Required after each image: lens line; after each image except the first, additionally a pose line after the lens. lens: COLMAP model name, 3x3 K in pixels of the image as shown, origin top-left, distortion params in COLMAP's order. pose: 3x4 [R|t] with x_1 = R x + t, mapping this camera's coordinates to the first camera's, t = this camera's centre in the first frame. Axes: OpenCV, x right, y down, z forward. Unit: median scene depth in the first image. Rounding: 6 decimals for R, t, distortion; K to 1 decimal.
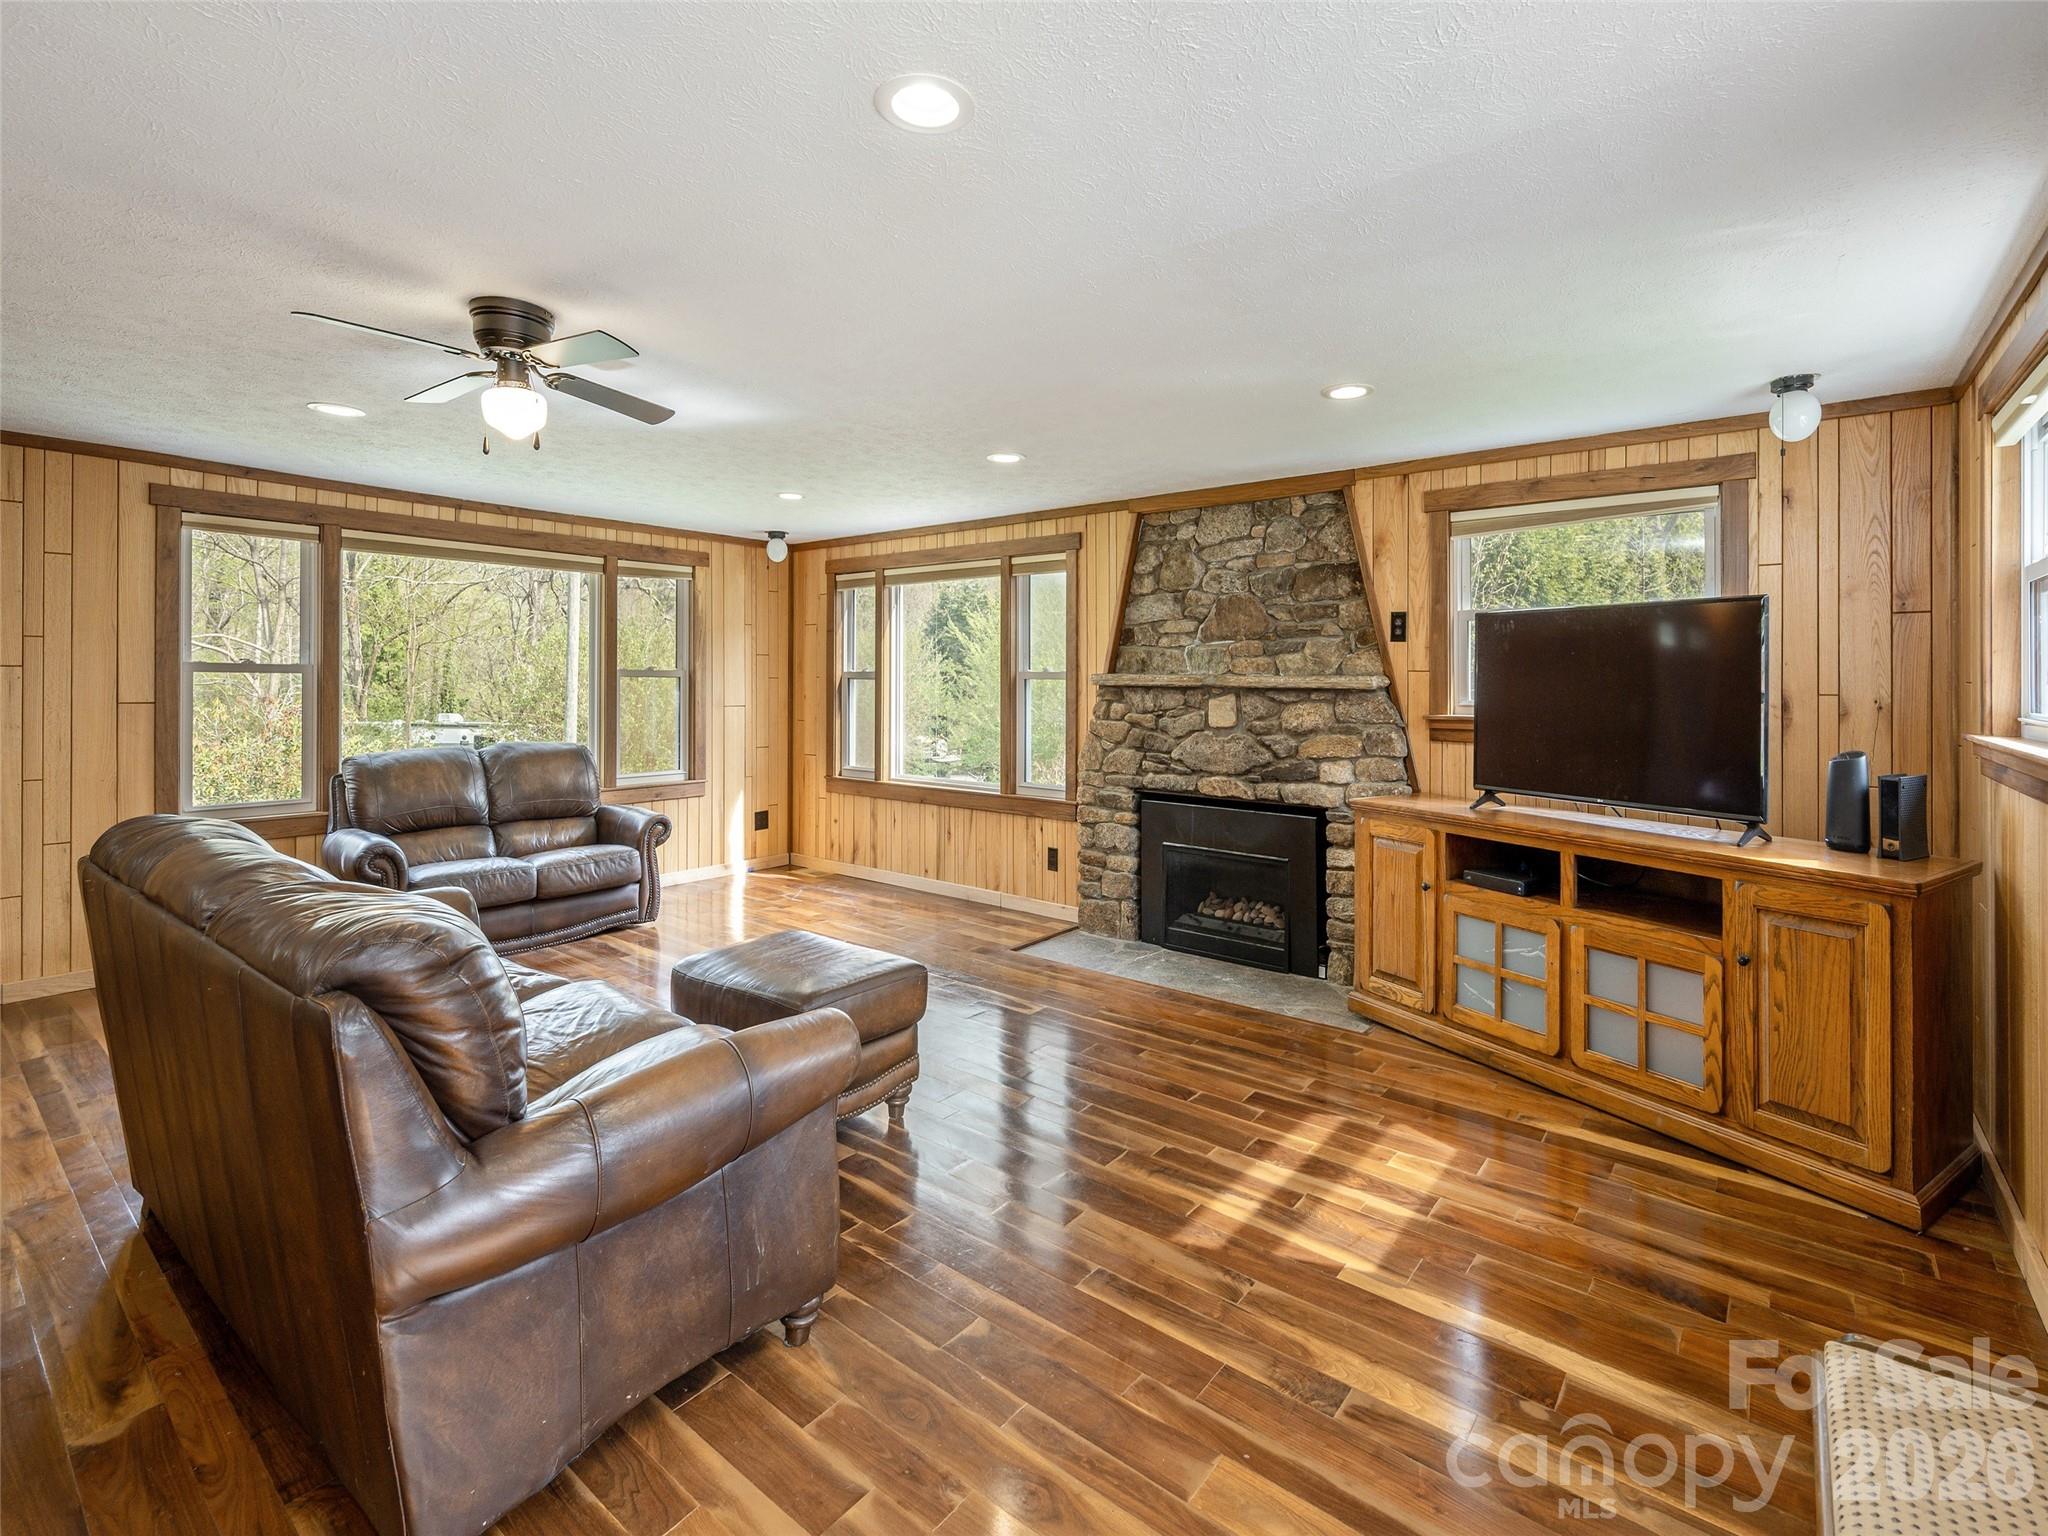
lens RADIAL K [[895.5, 0, 1045.3], [0, 895.5, 692.6], [0, 0, 1]] dist [-0.009624, -0.000019]
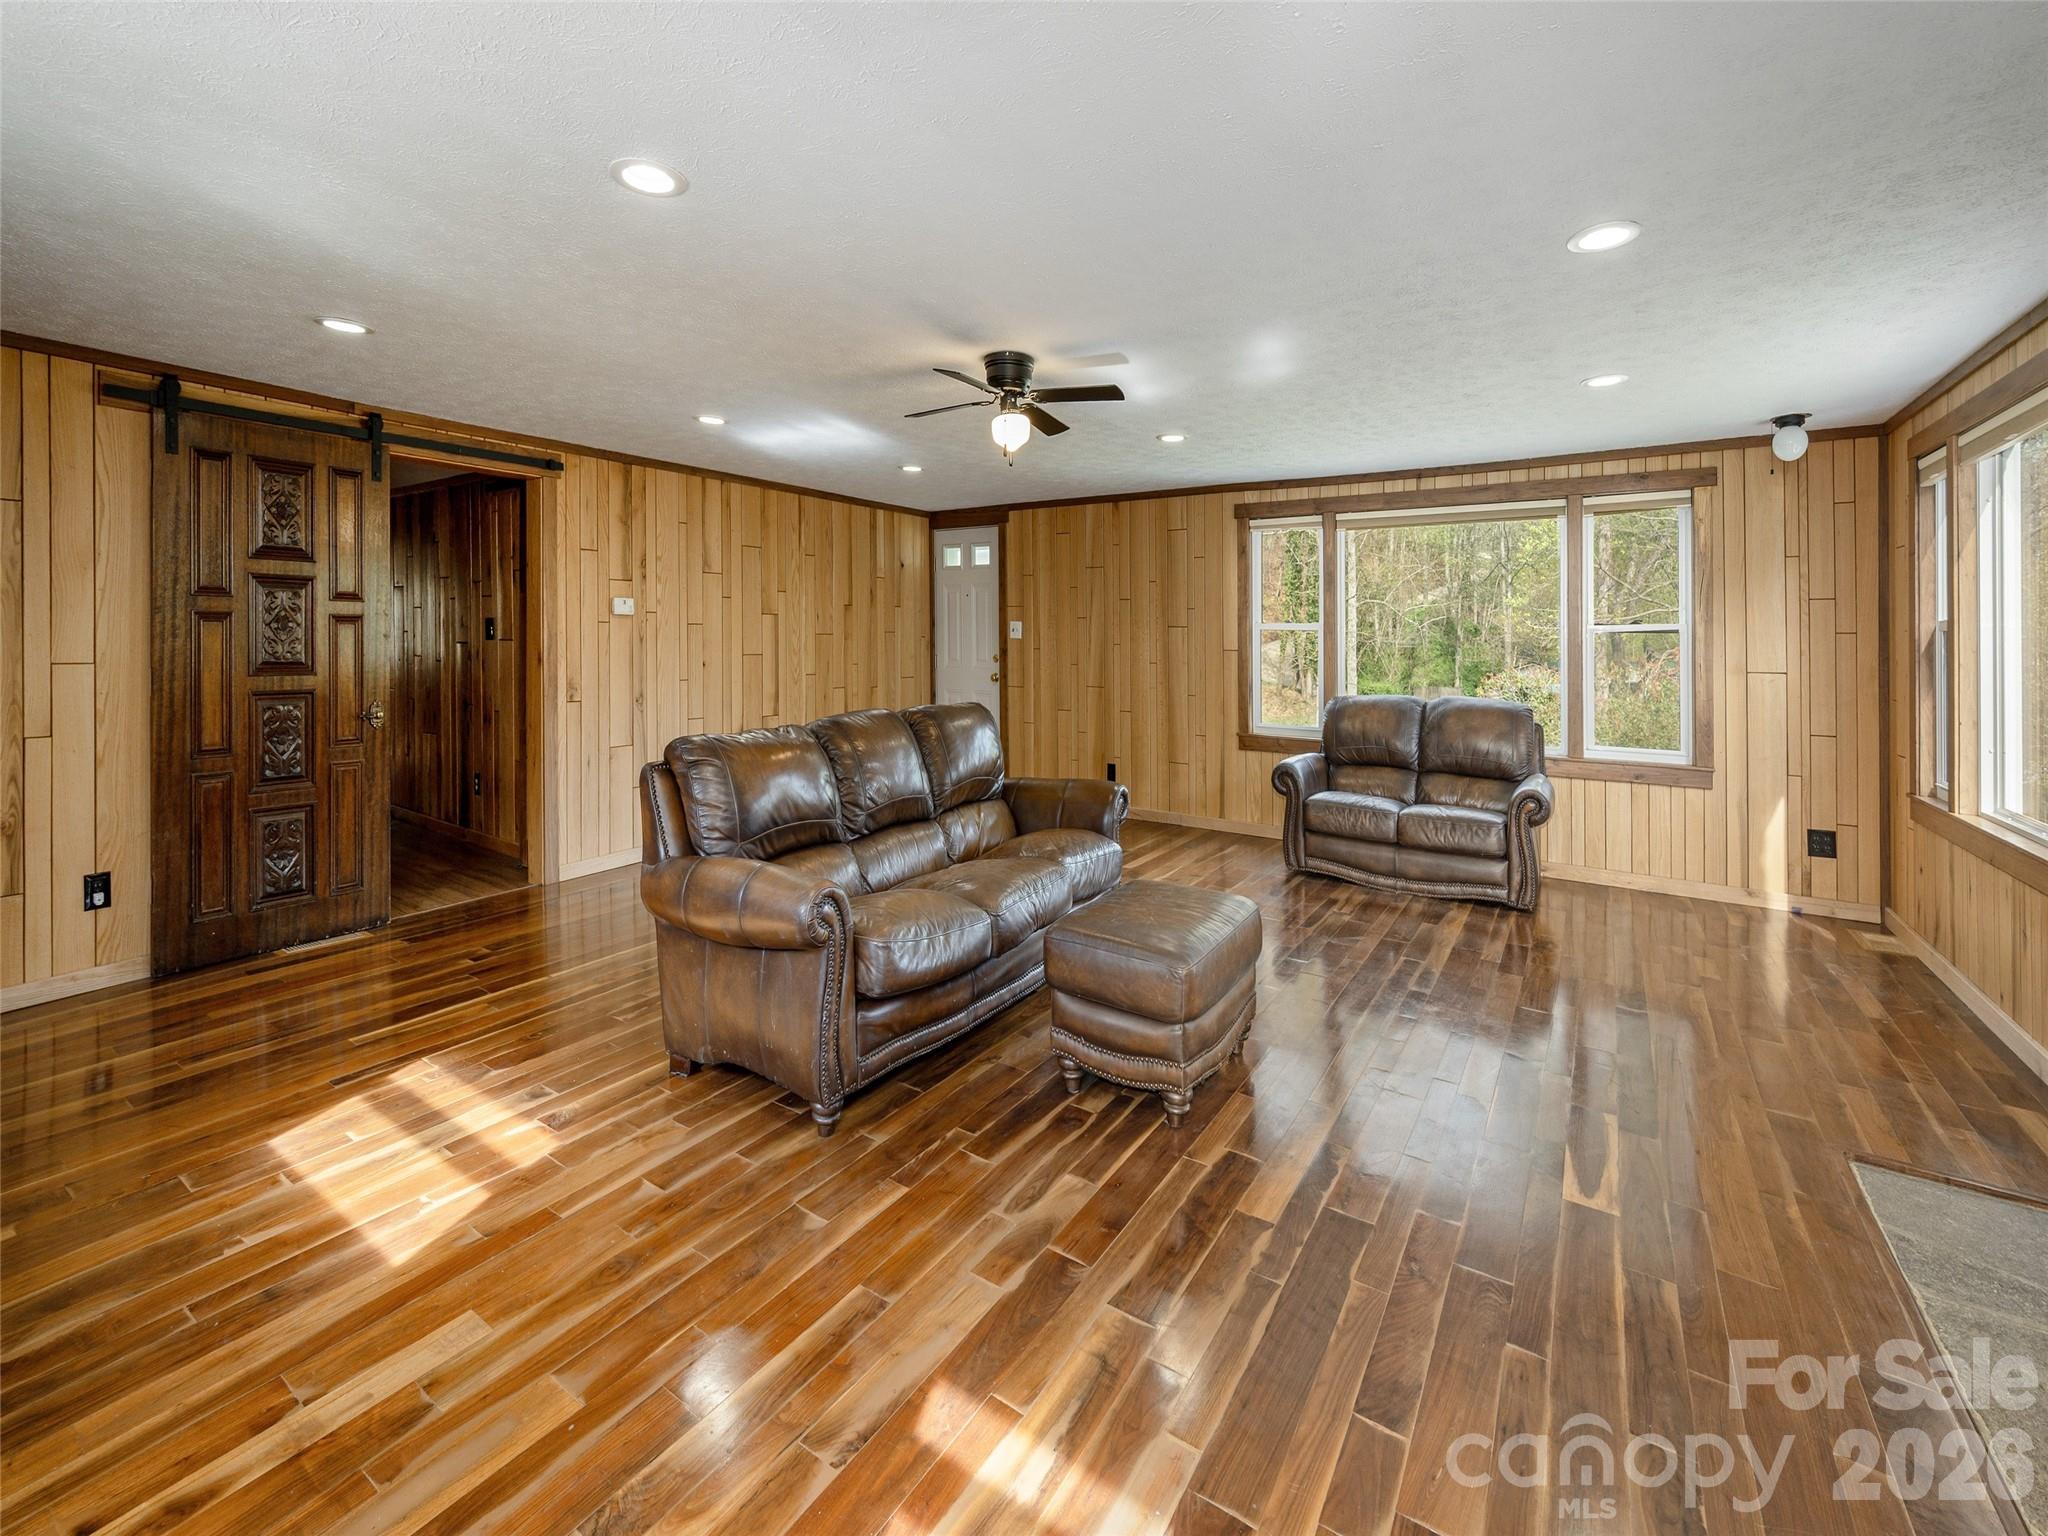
lens RADIAL K [[873.5, 0, 1036.8], [0, 873.5, 686.1], [0, 0, 1]] dist [-0.007723, -0.000684]
pose [[0.094940, 0.049214, -0.994266, 0.391891], [-0.022397, 0.998630, 0.047291, 0.007157], [0.995231, 0.017779, 0.095913, 0.474484]]
